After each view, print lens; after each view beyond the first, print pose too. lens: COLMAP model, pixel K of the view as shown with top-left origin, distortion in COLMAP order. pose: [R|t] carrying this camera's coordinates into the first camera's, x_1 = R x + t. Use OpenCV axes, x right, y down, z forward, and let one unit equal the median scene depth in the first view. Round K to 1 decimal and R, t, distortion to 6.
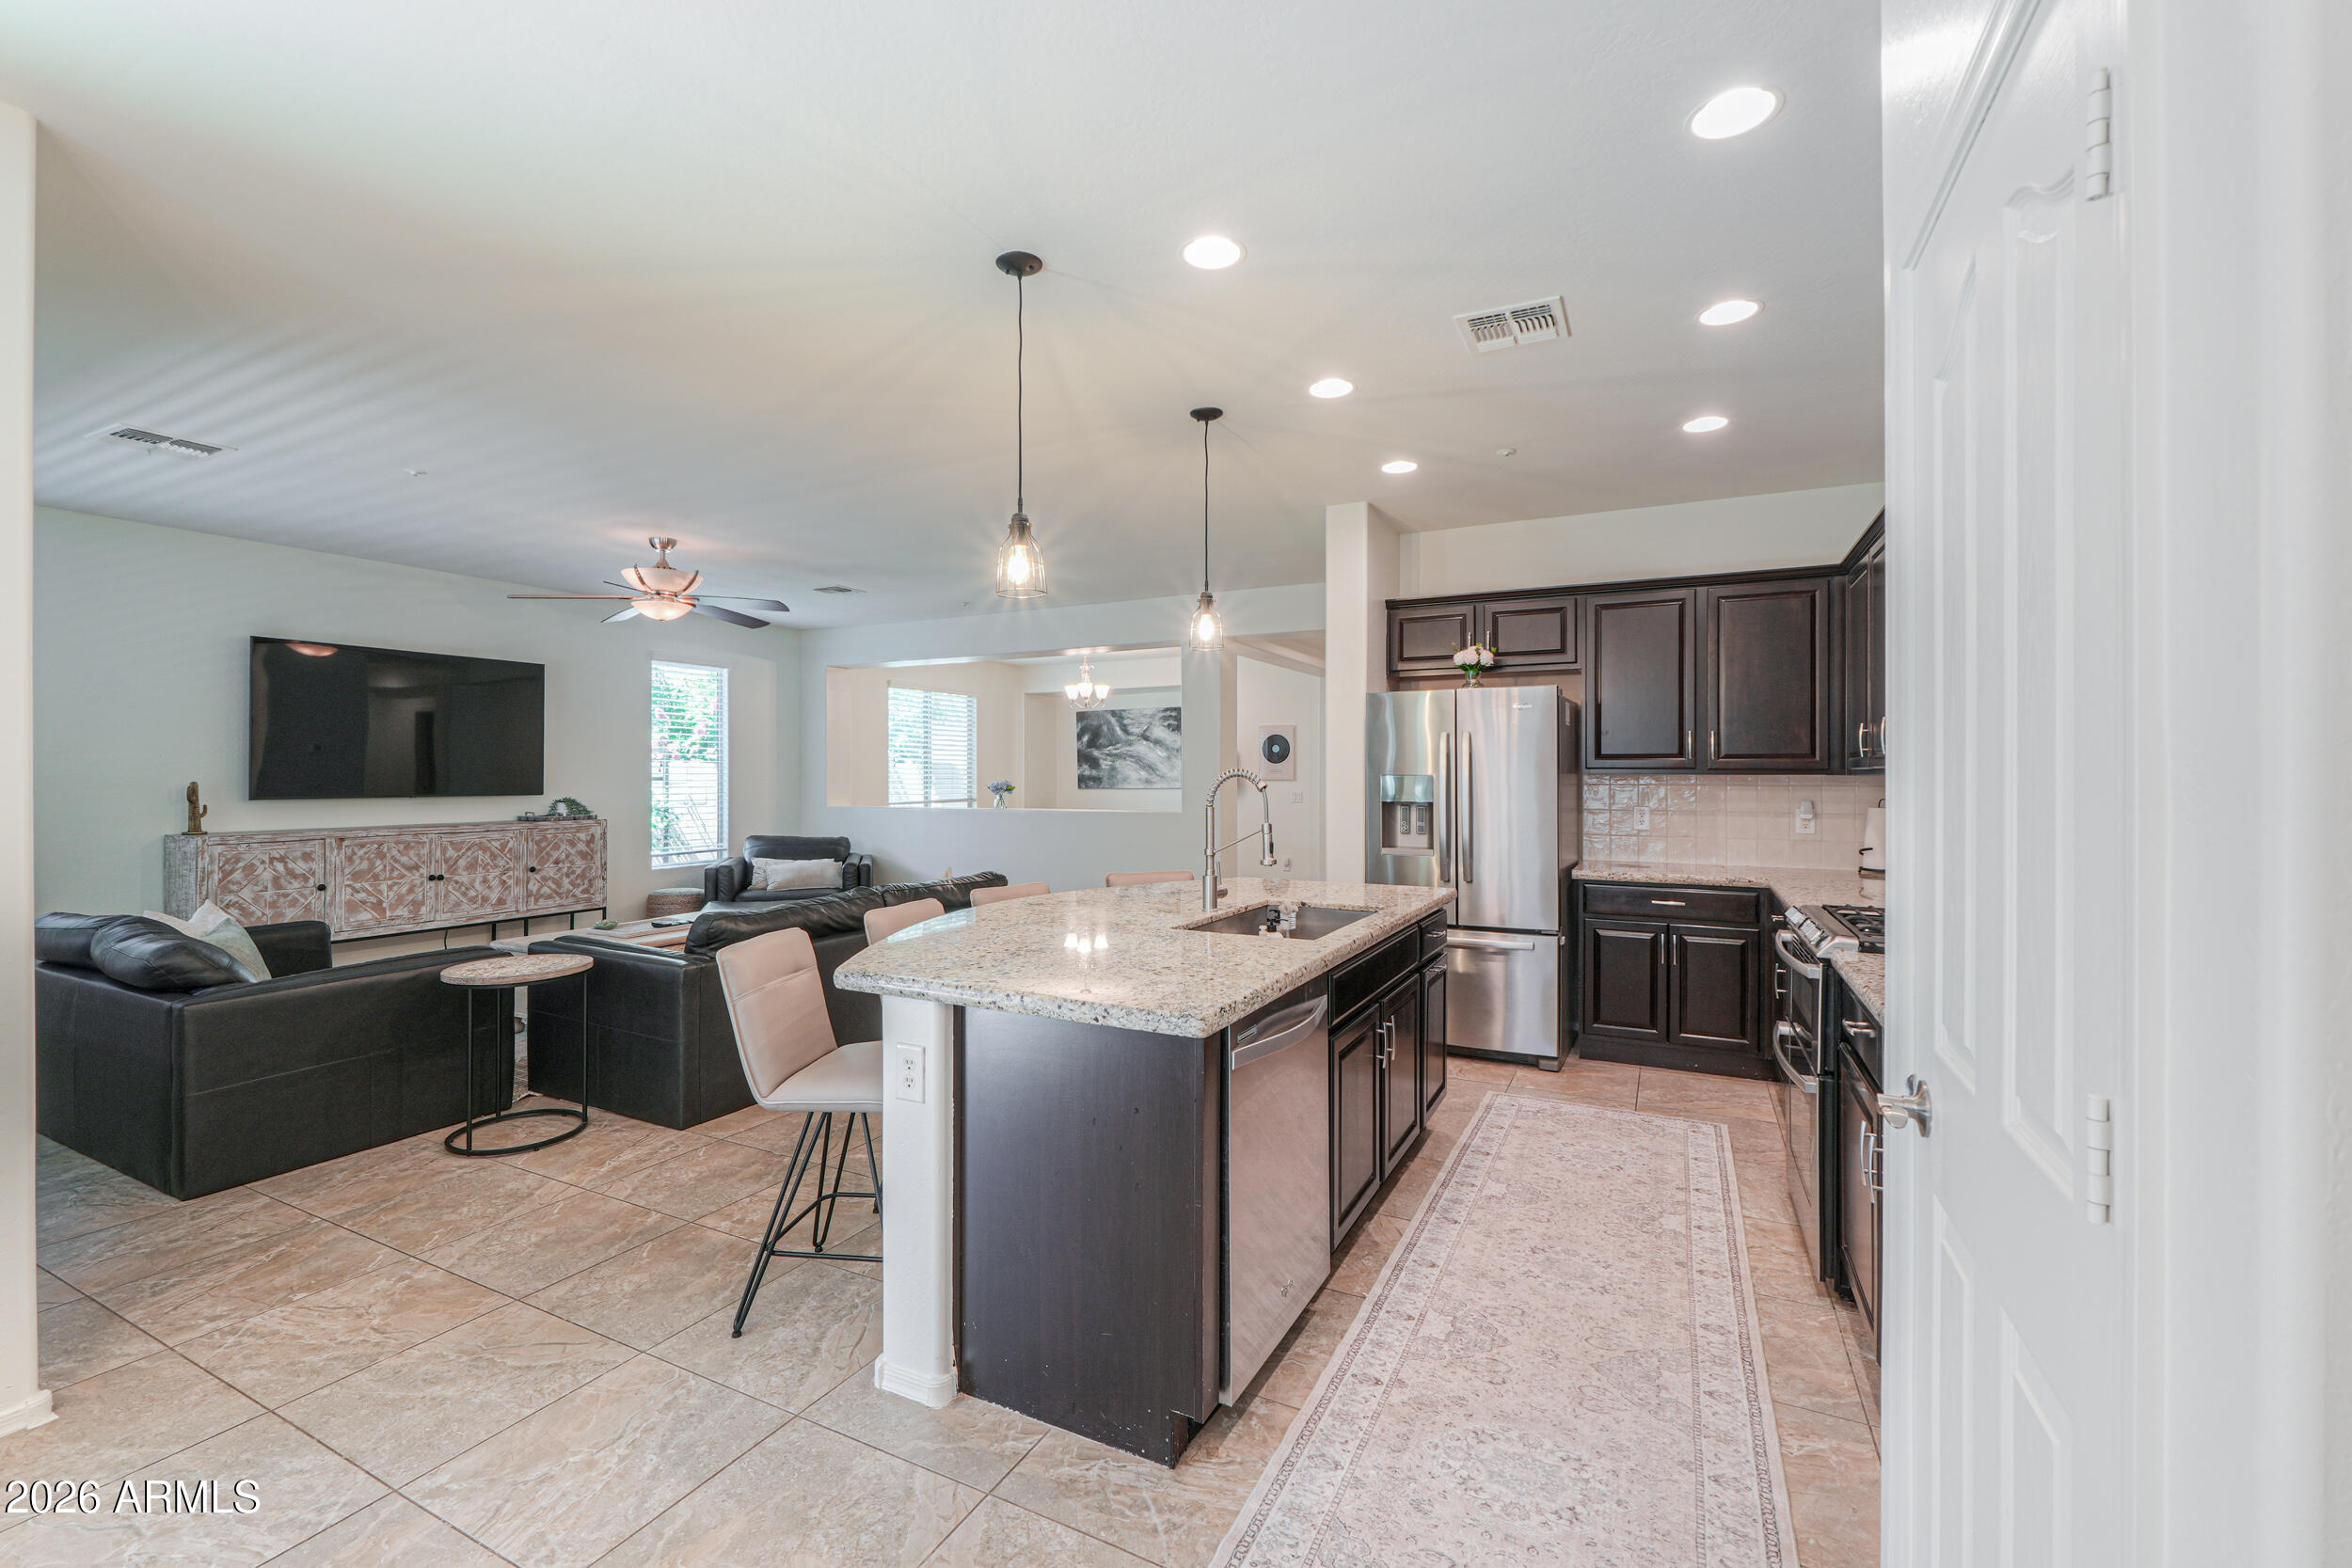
lens RADIAL K [[978.6, 0, 1168.5], [0, 978.6, 781.1], [0, 0, 1]] dist [-0.000027, -0.000564]
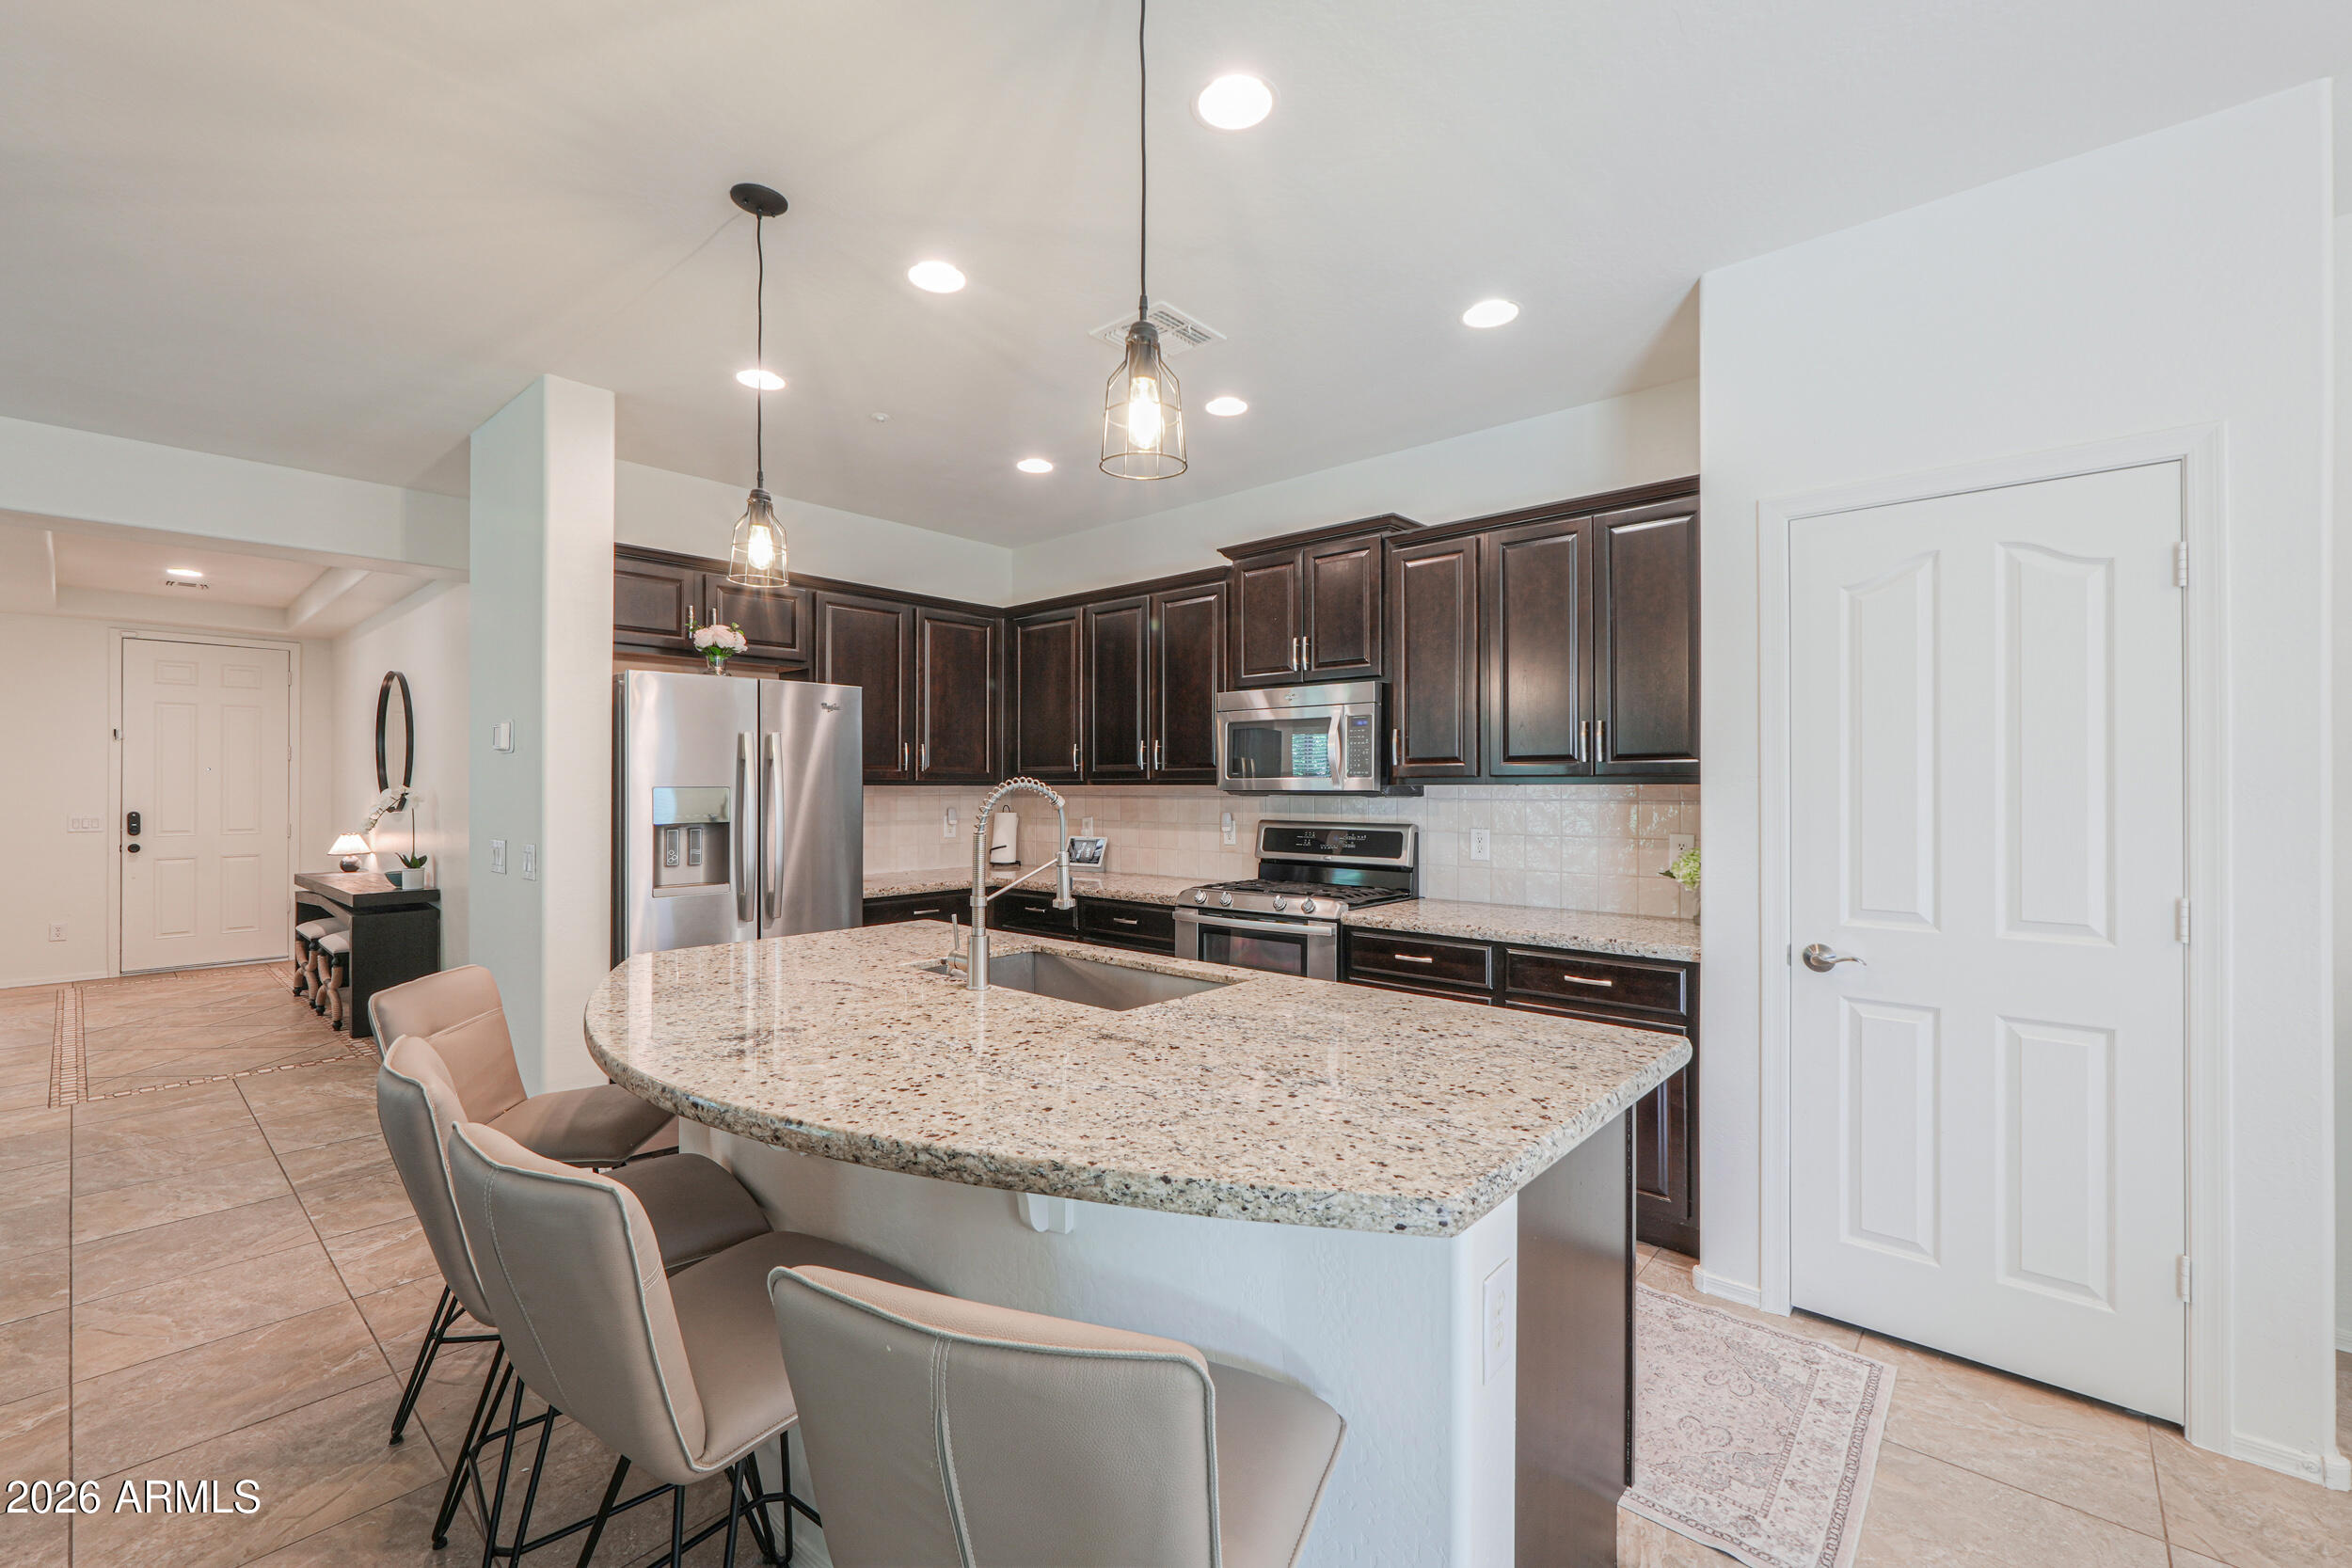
lens RADIAL K [[978.6, 0, 1168.5], [0, 978.6, 781.1], [0, 0, 1]] dist [-0.000027, -0.000564]
pose [[0.253114, 0.004042, 0.967428, -0.321064], [0.008288, 0.999946, -0.006346, -0.002519], [-0.967401, 0.009624, 0.253066, 0.390613]]
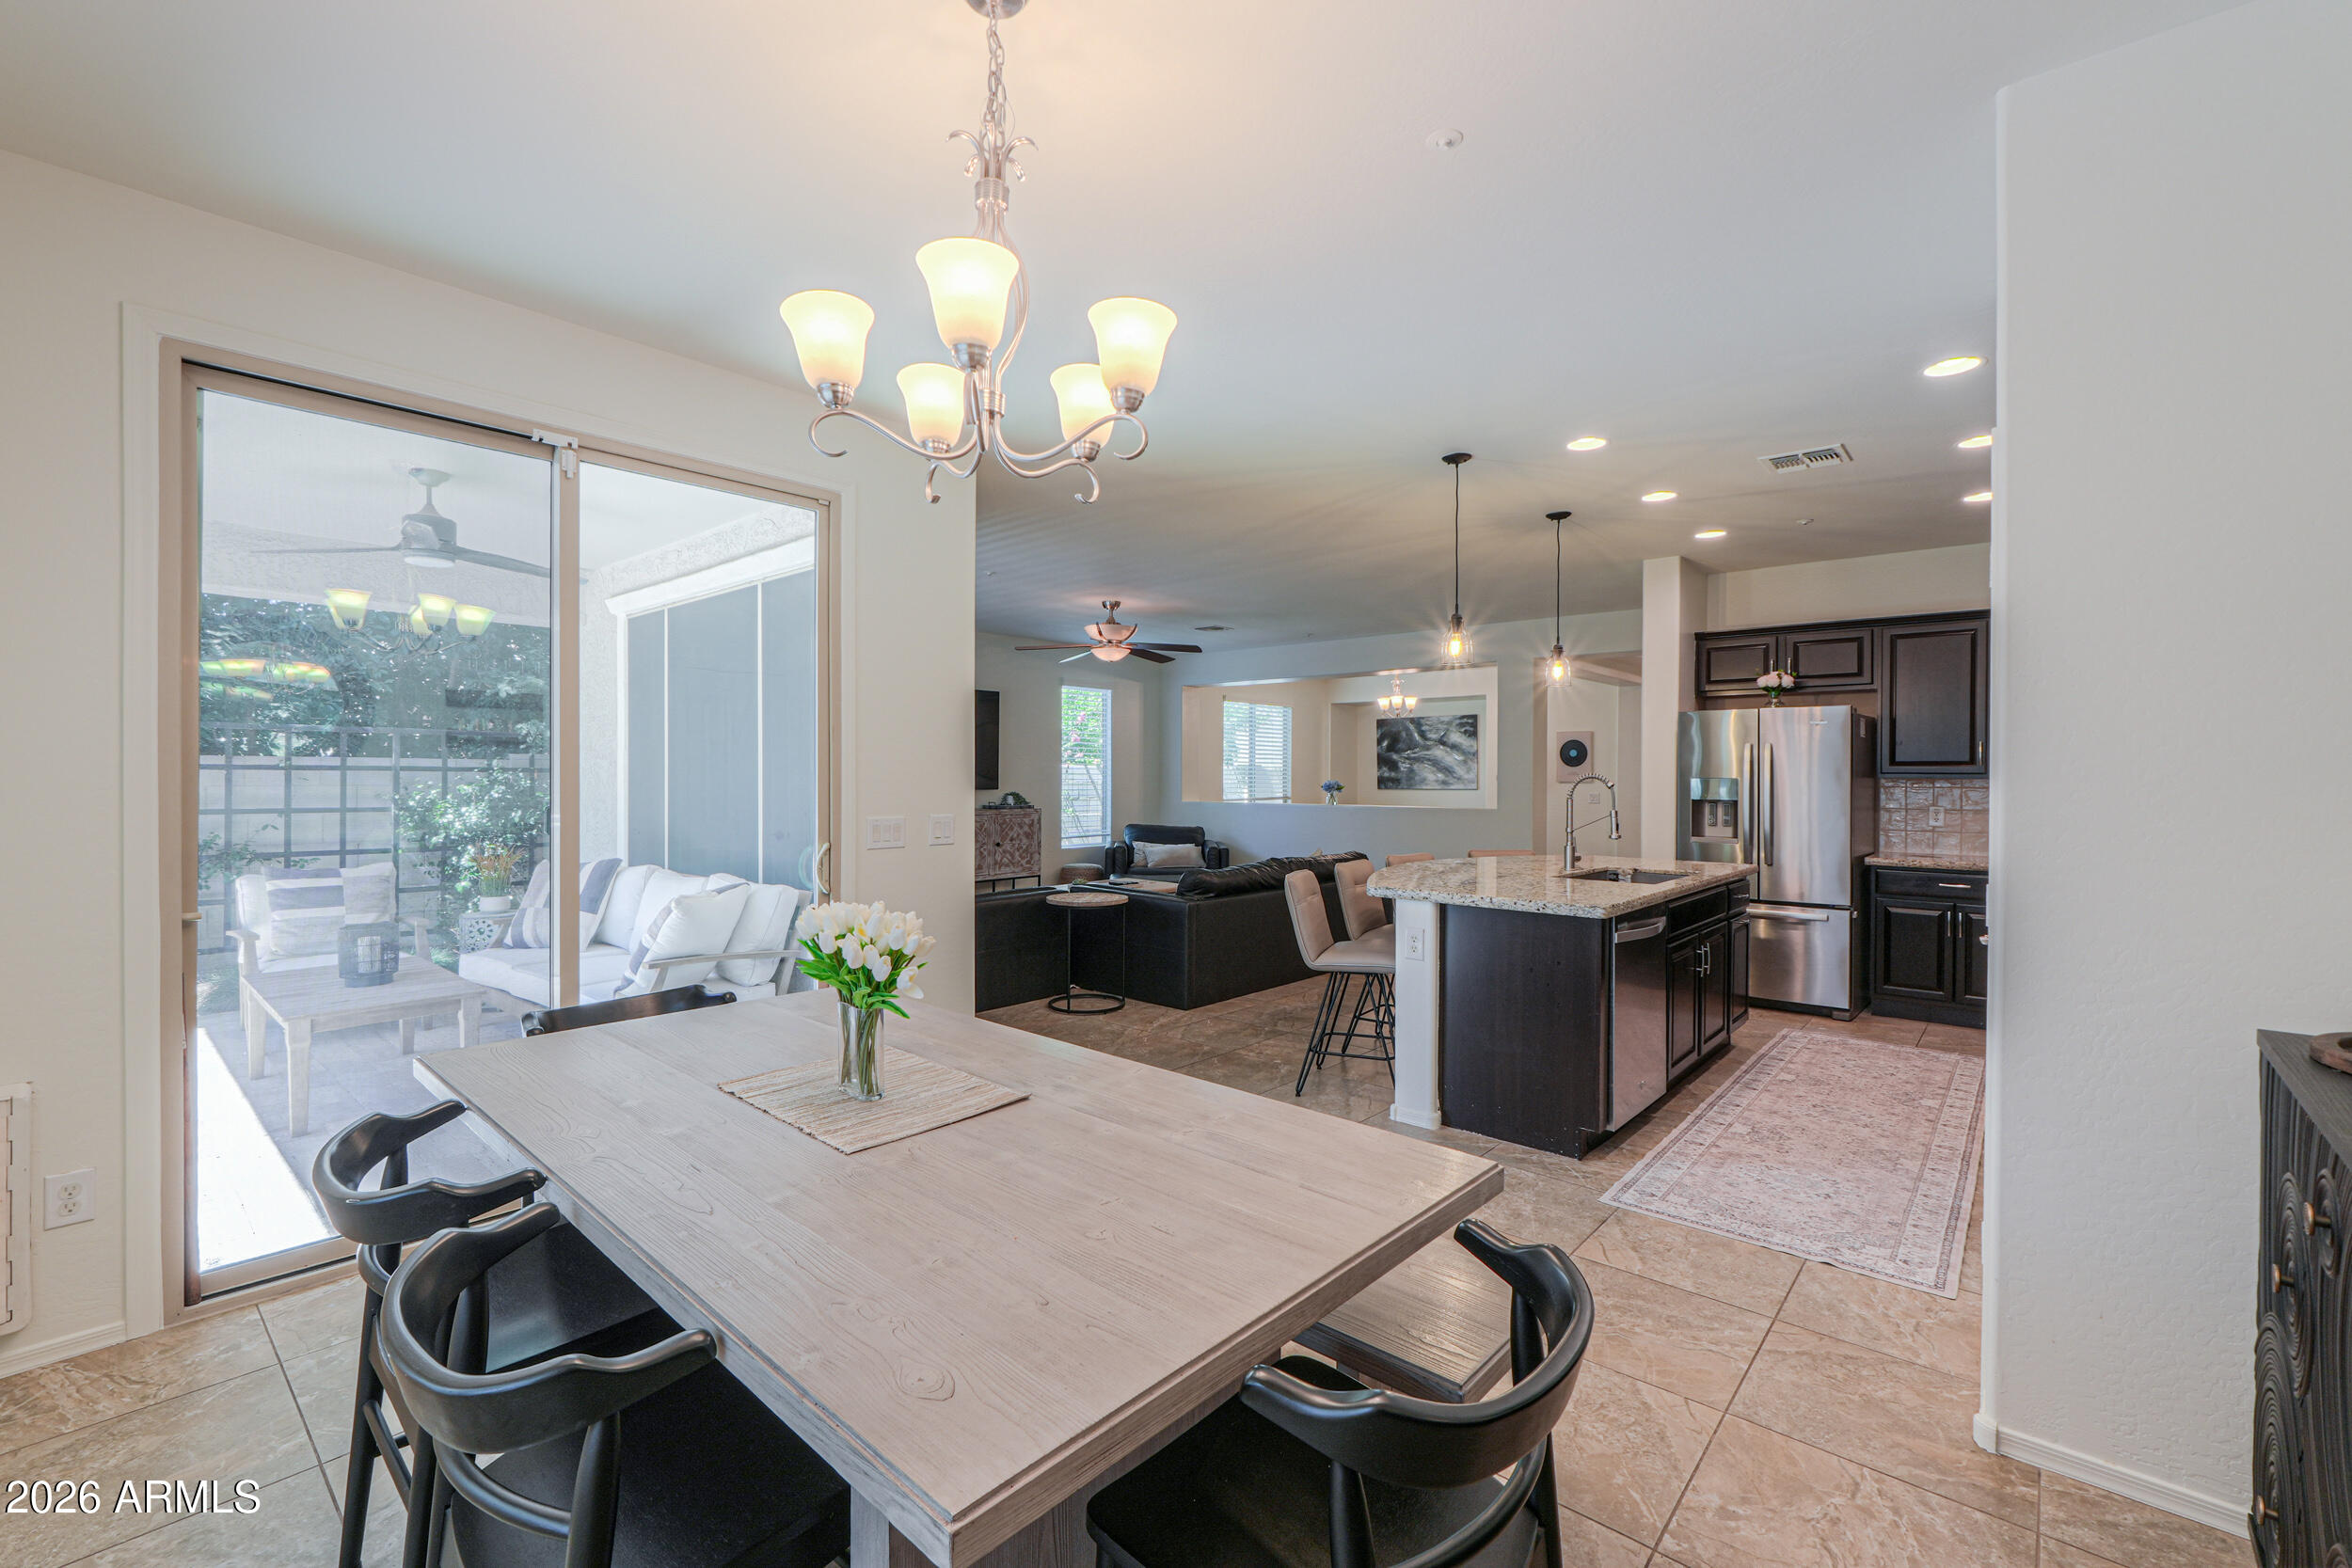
lens RADIAL K [[995.3, 0, 1176.0], [0, 995.3, 784.0], [0, 0, 1]] dist [0.002488, 0.000038]
pose [[0.970107, 0.006967, -0.242578, -0.093709], [-0.006576, 0.999975, 0.002420, 0.002255], [0.242589, -0.000753, 0.970129, -0.326250]]
